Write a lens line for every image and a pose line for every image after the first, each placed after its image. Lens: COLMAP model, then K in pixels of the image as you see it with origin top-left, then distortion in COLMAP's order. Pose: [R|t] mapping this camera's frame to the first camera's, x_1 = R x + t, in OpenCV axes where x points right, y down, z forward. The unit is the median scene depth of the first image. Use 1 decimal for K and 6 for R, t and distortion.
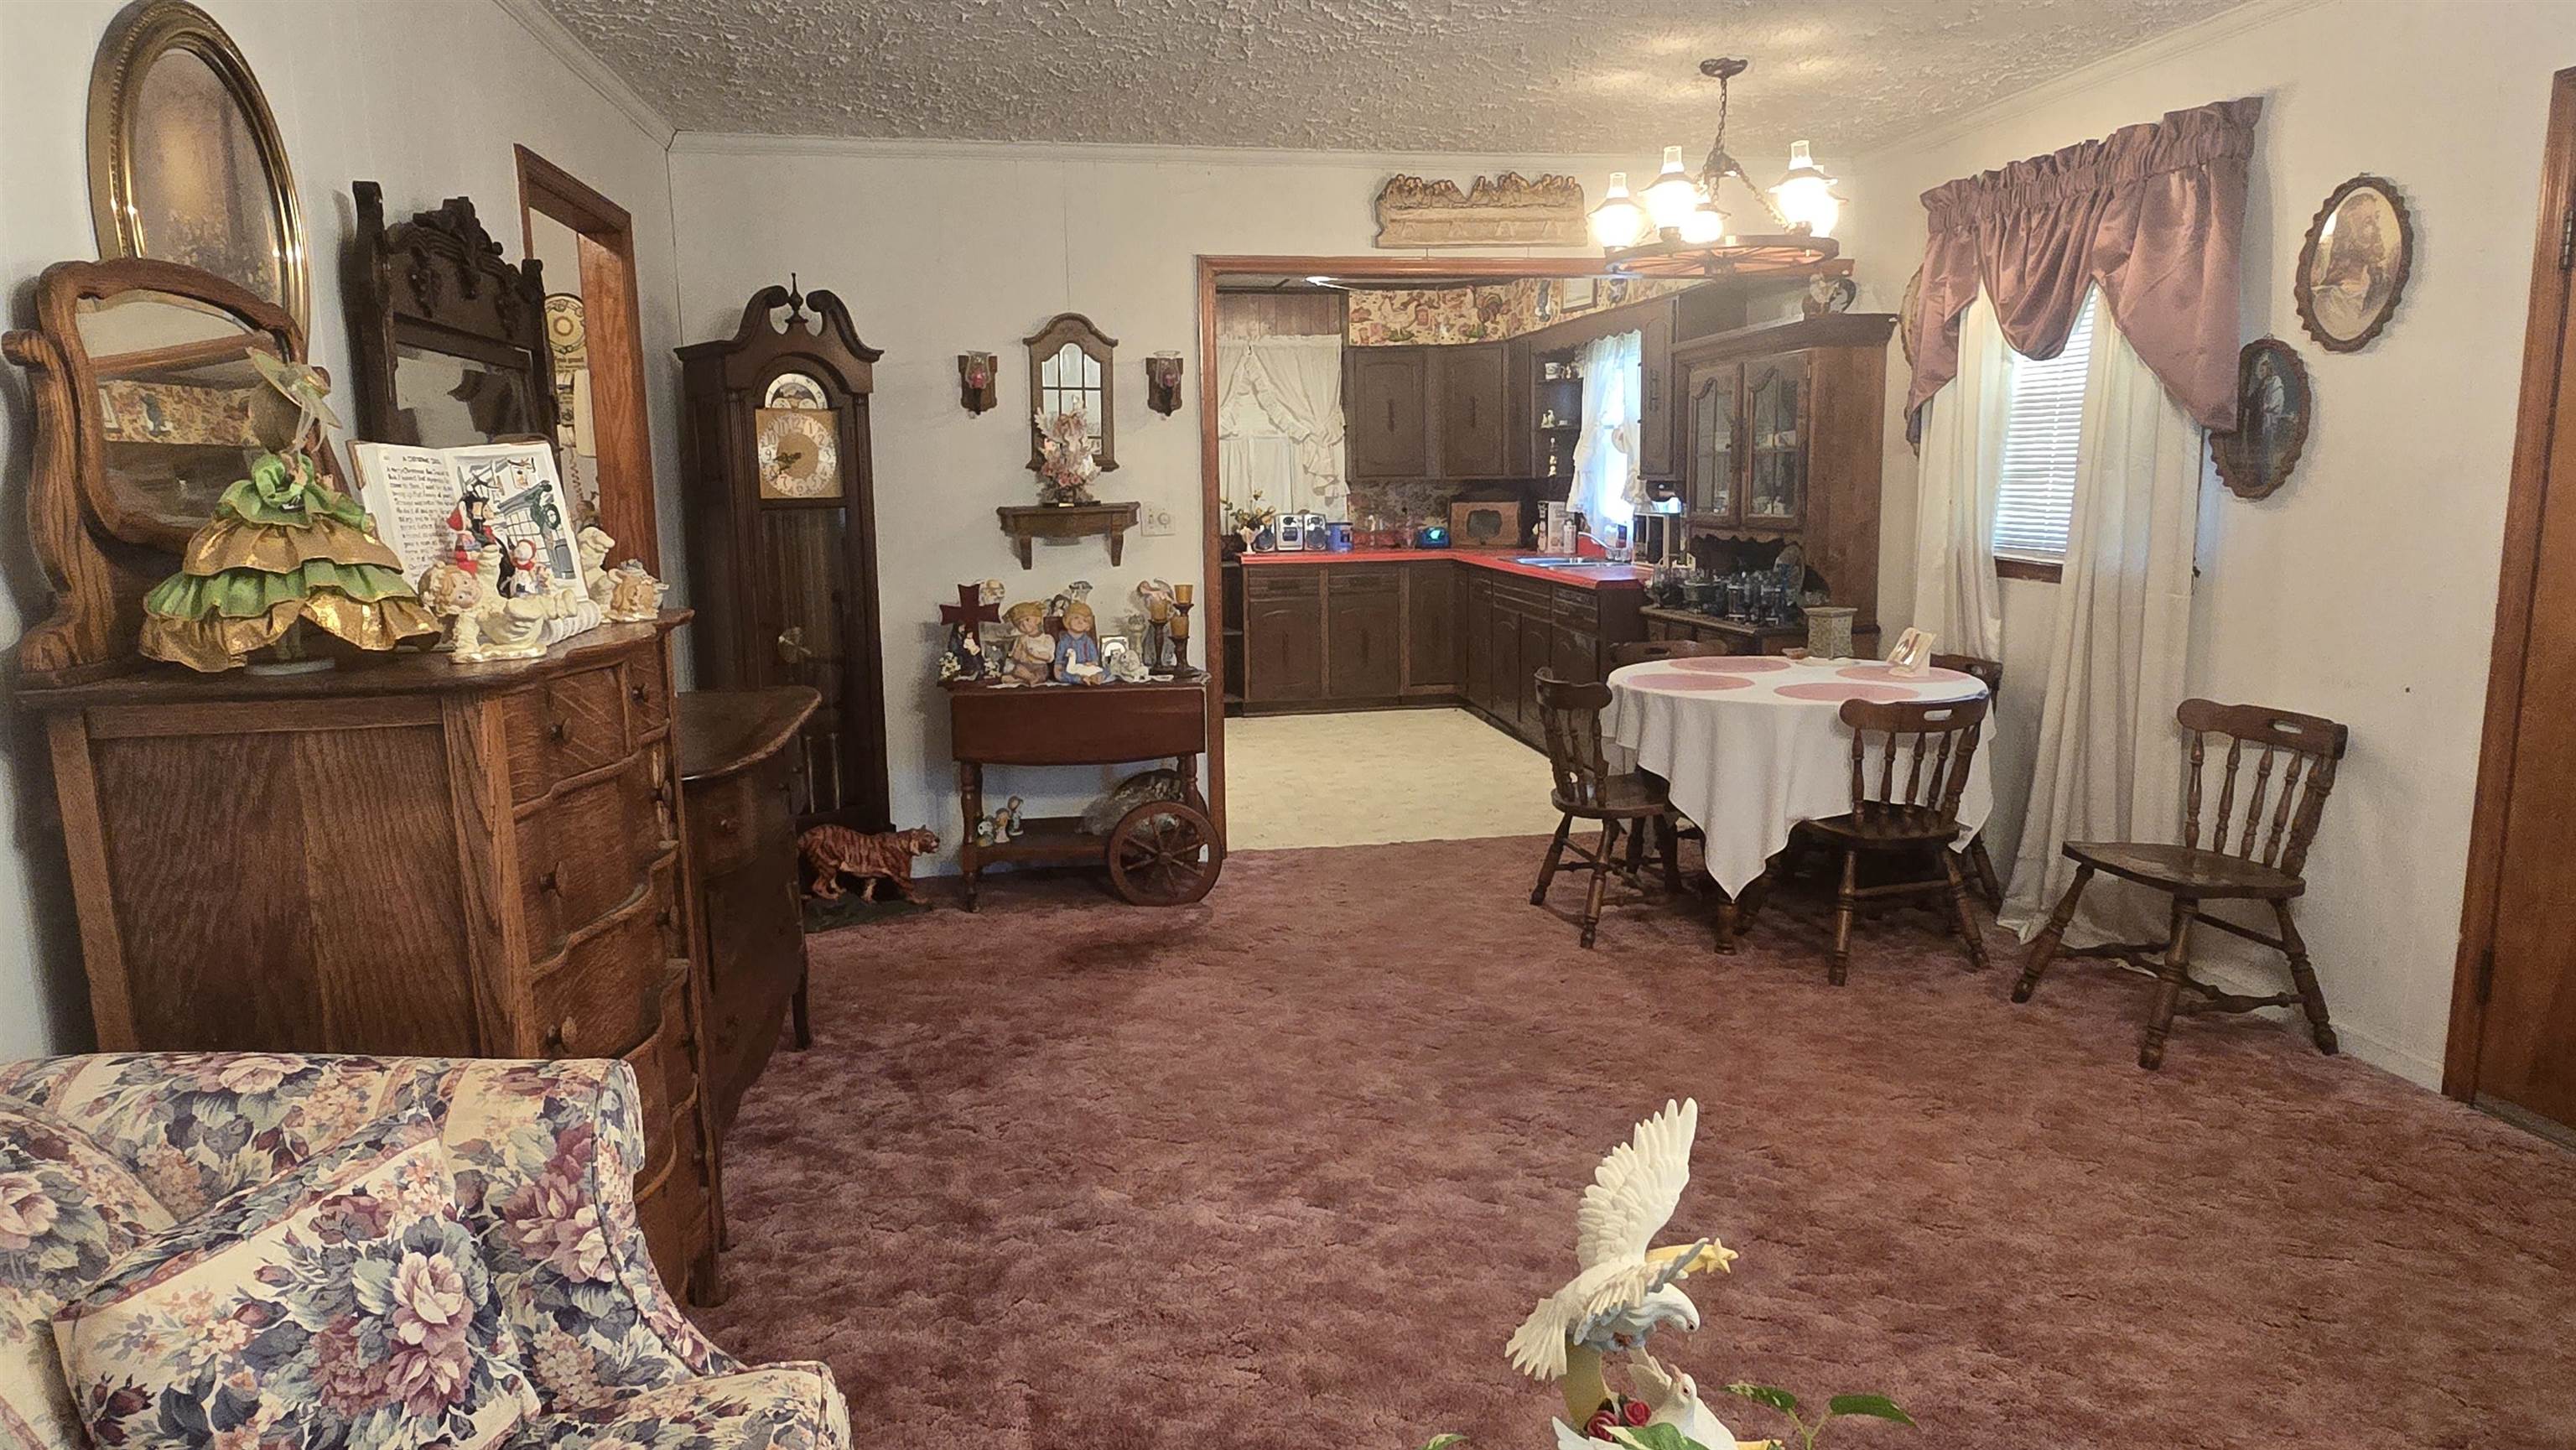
lens RADIAL K [[1515.6, 0, 1264.4], [0, 1515.6, 727.5], [0, 0, 1]] dist [-0.010421, 0.000029]
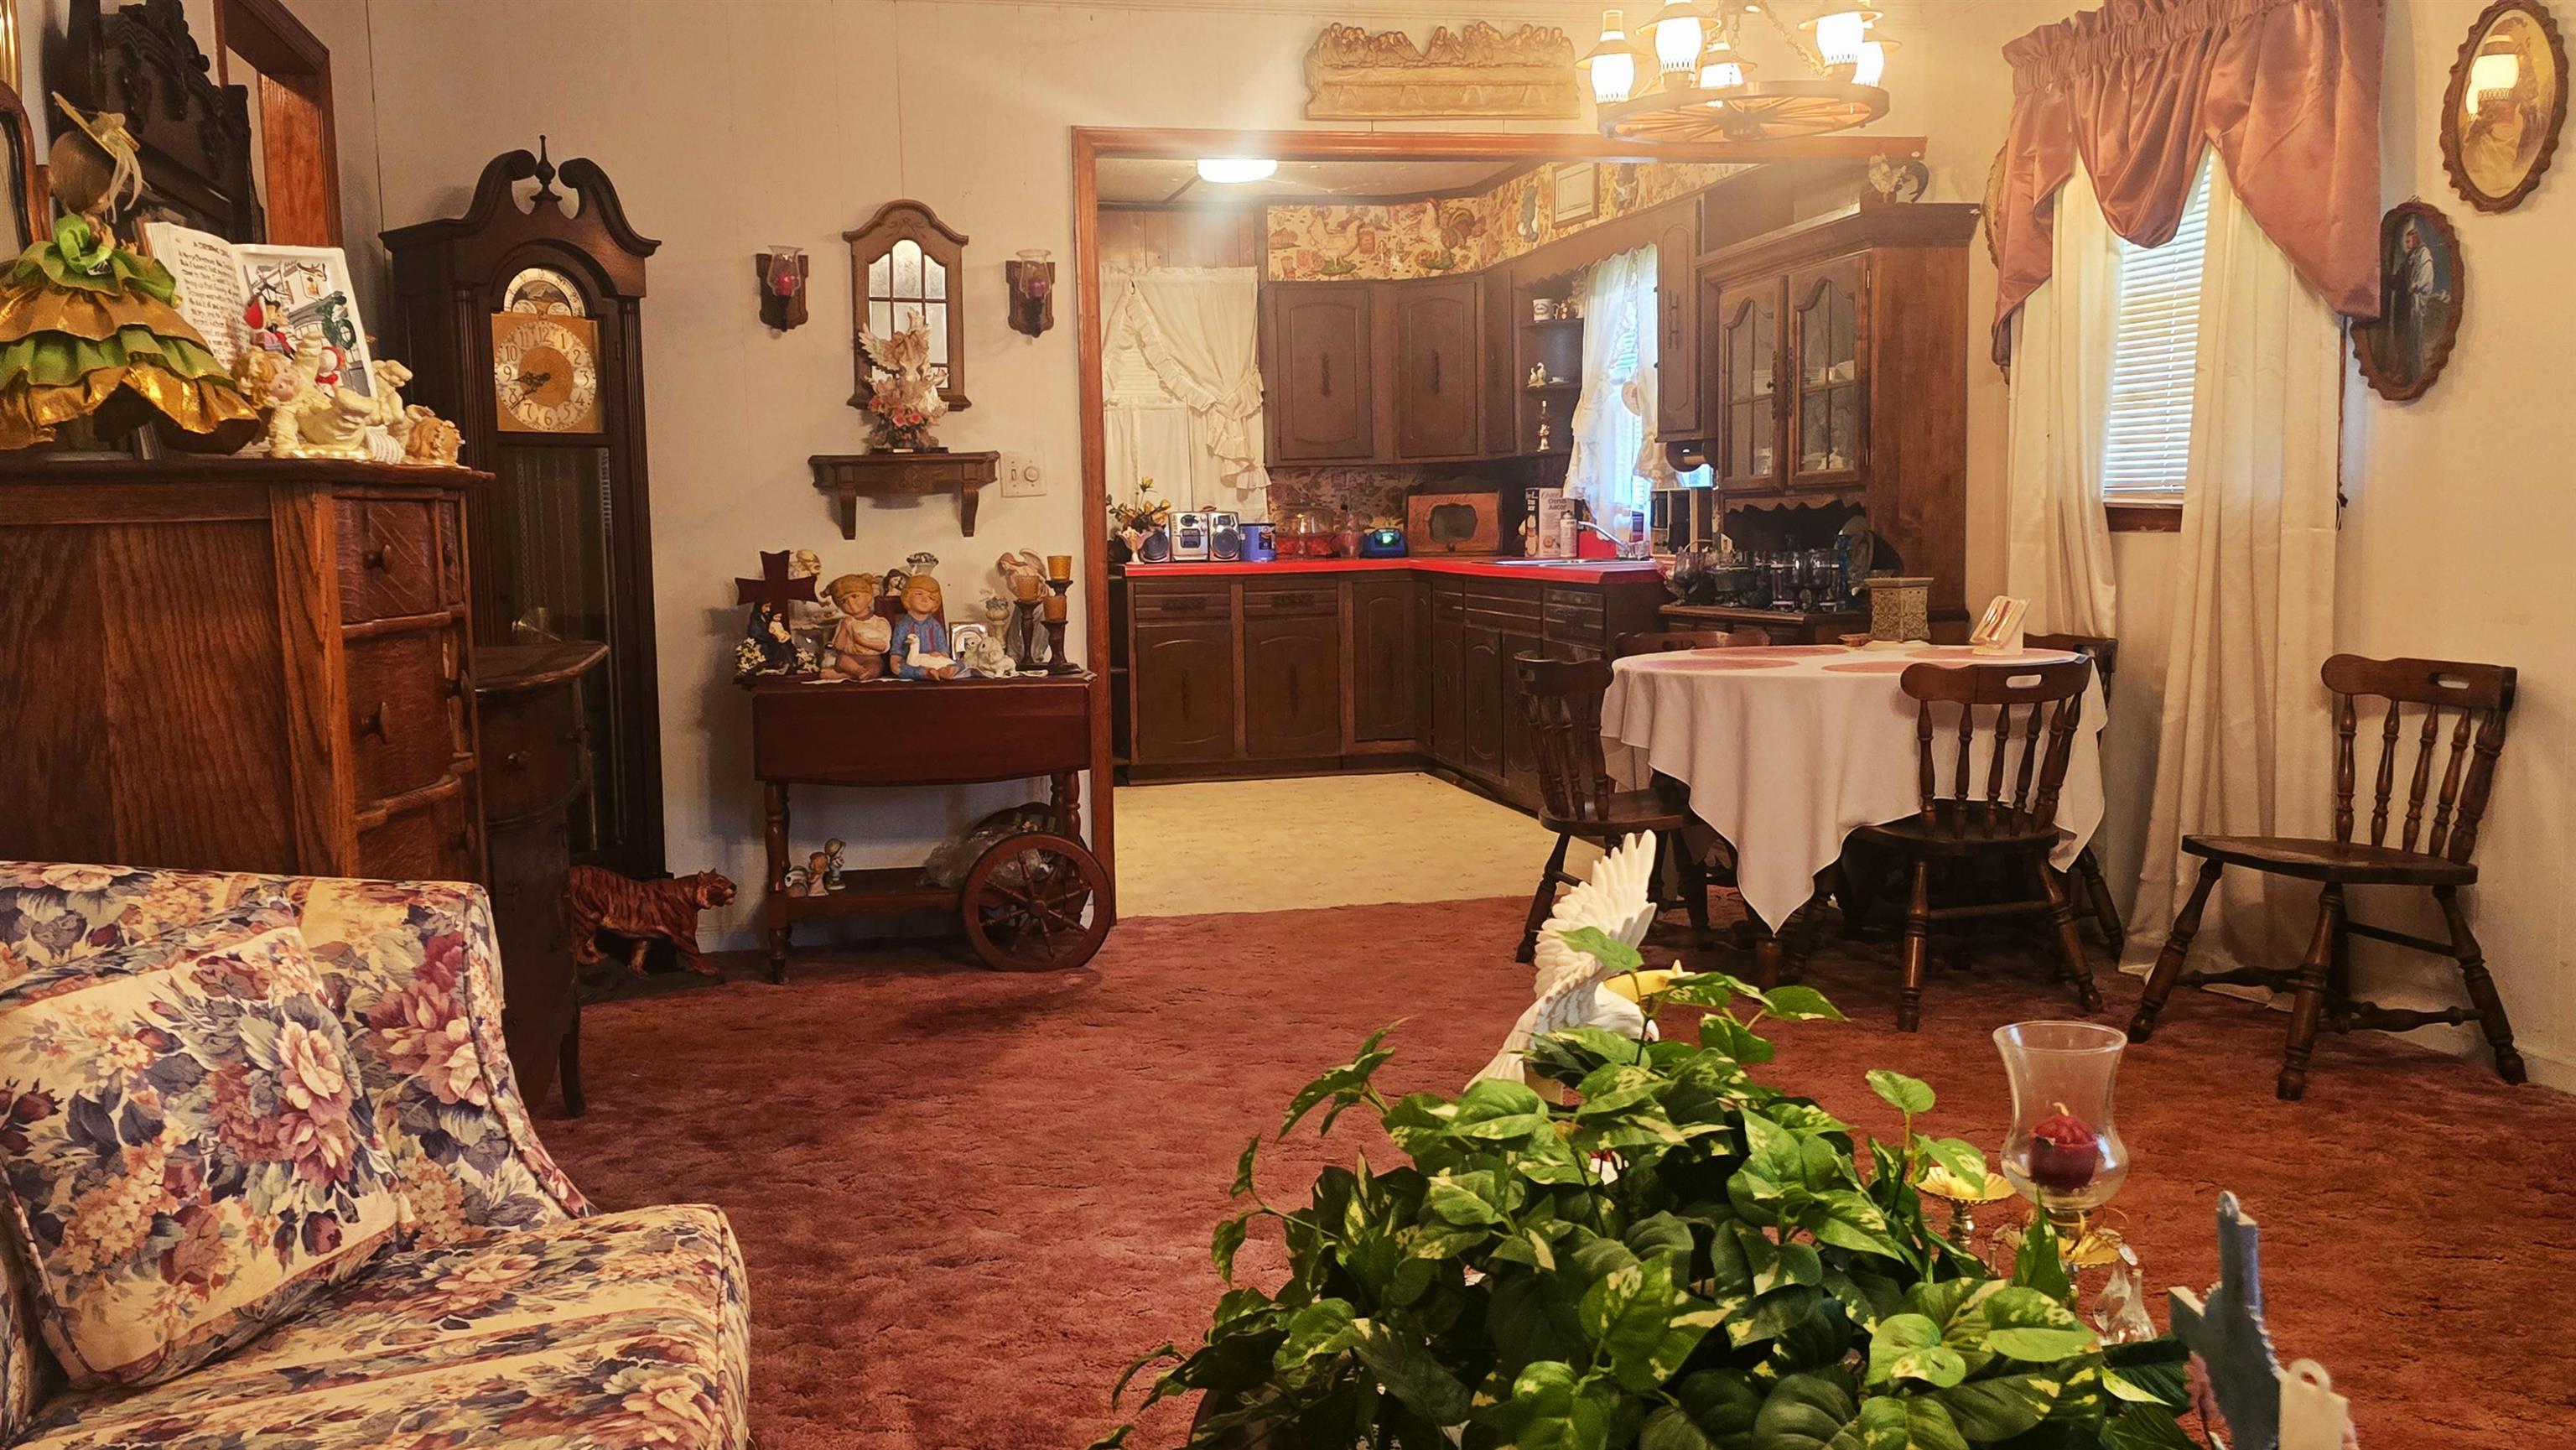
lens RADIAL K [[2211.0, 0, 1245.9], [0, 2211.0, 775.5], [0, 0, 1]] dist [0.072164, -0.092690]
pose [[0.998897, -0.007538, 0.046345, -0.014220], [0.009865, 0.998691, -0.050184, 0.090374], [-0.045906, 0.050586, 0.997664, -0.133997]]
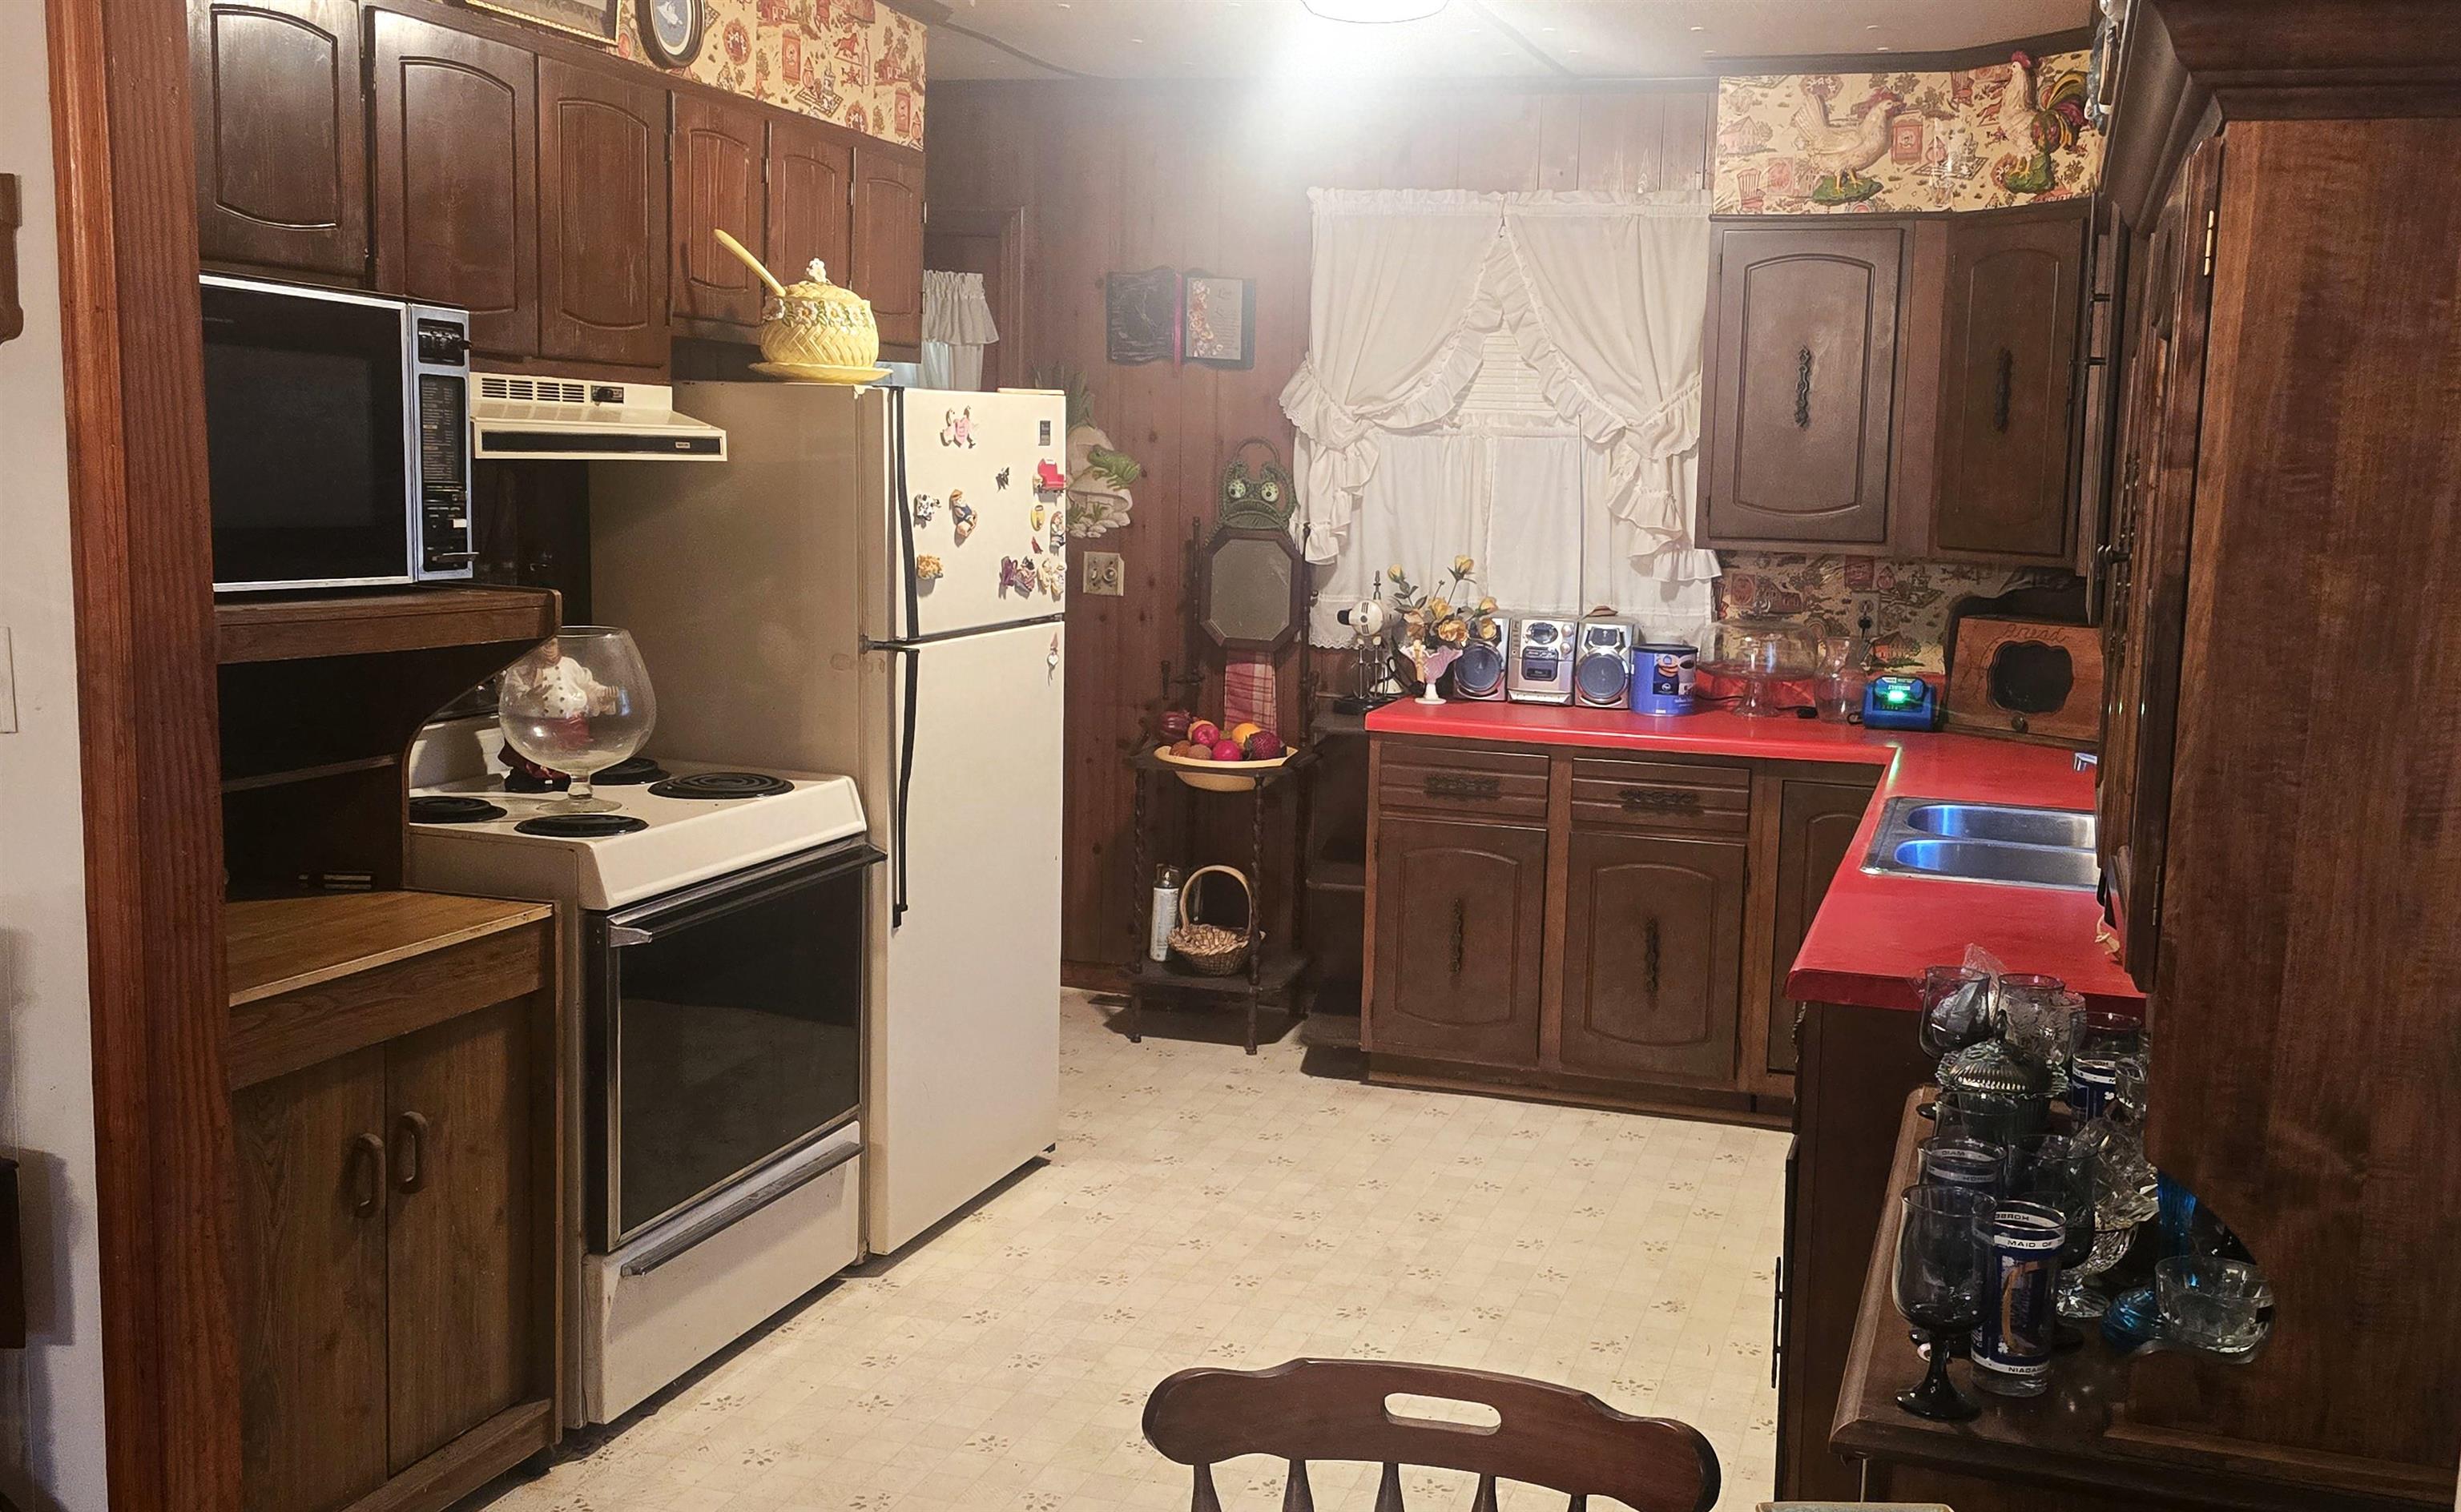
lens RADIAL K [[2349.8, 0, 1230.4], [0, 2349.8, 769.8], [0, 0, 1]] dist [0.026603, 0.000000]
pose [[0.898475, 0.103599, -0.426626, 0.490773], [-0.117494, 0.993054, -0.006296, -0.187674], [0.423010, 0.055783, 0.904406, 0.840458]]
